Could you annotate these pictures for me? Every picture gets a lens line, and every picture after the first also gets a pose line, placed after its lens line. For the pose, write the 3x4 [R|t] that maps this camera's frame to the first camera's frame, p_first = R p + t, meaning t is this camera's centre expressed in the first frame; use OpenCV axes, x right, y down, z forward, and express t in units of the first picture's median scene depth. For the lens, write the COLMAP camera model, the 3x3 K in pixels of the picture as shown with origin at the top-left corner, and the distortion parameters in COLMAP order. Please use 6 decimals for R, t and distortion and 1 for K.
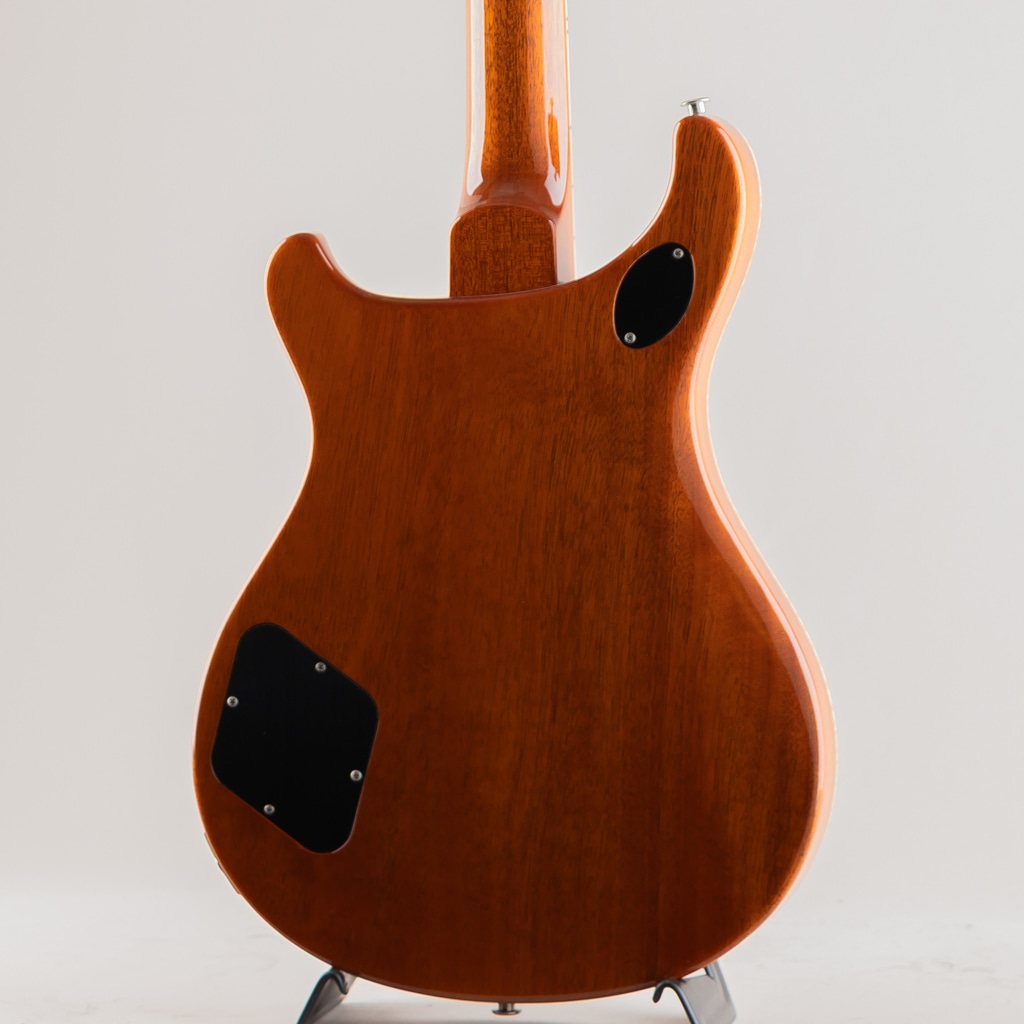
lens RADIAL K [[4292.9, 0, 510.8], [0, 4292.9, 512.7], [0, 0, 1]] dist [-0.010577, 0.000000]
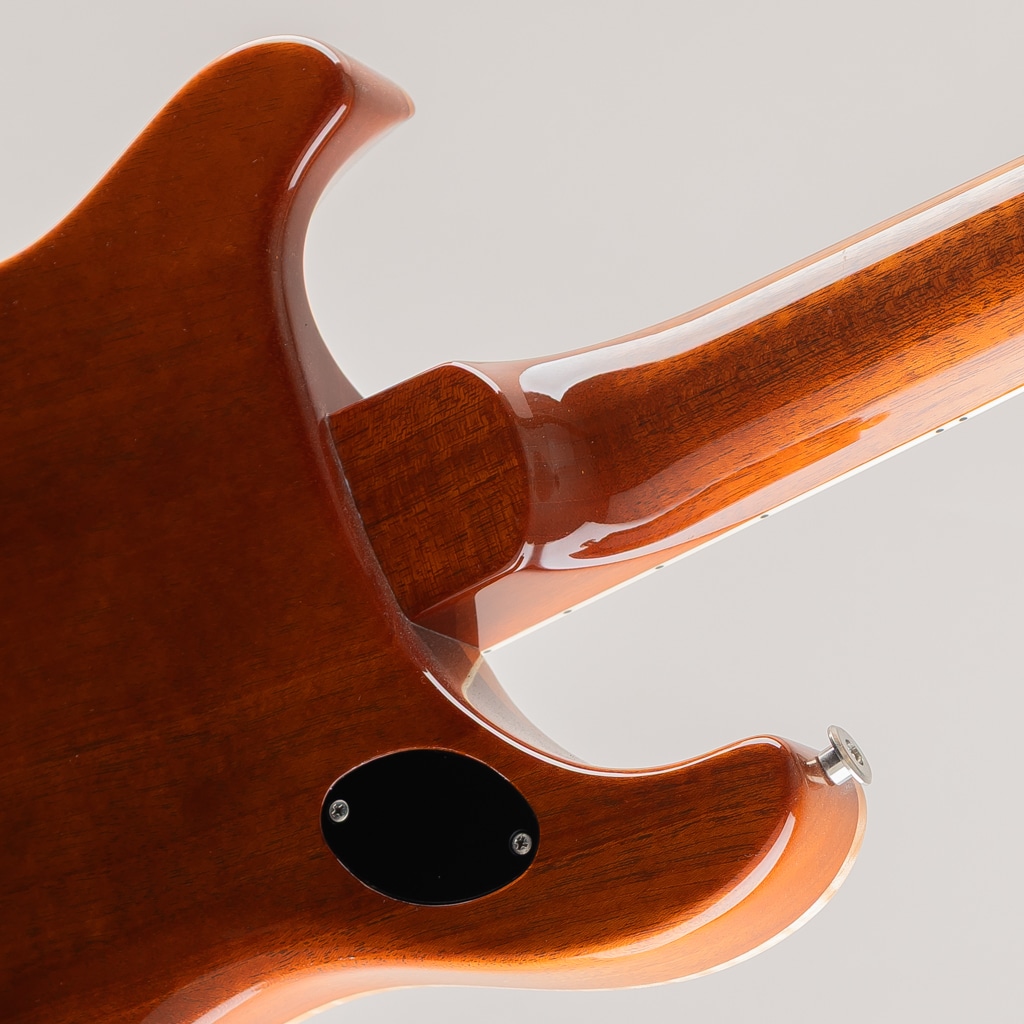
lens RADIAL K [[5105.7, 0, 512.9], [0, 5105.7, 509.7], [0, 0, 1]] dist [-0.043030, 0.000000]
pose [[0.362767, 0.925065, -0.112496, 0.066393], [-0.879537, 0.379776, 0.286678, -0.227387], [0.307919, -0.005053, 0.951399, 0.475288]]
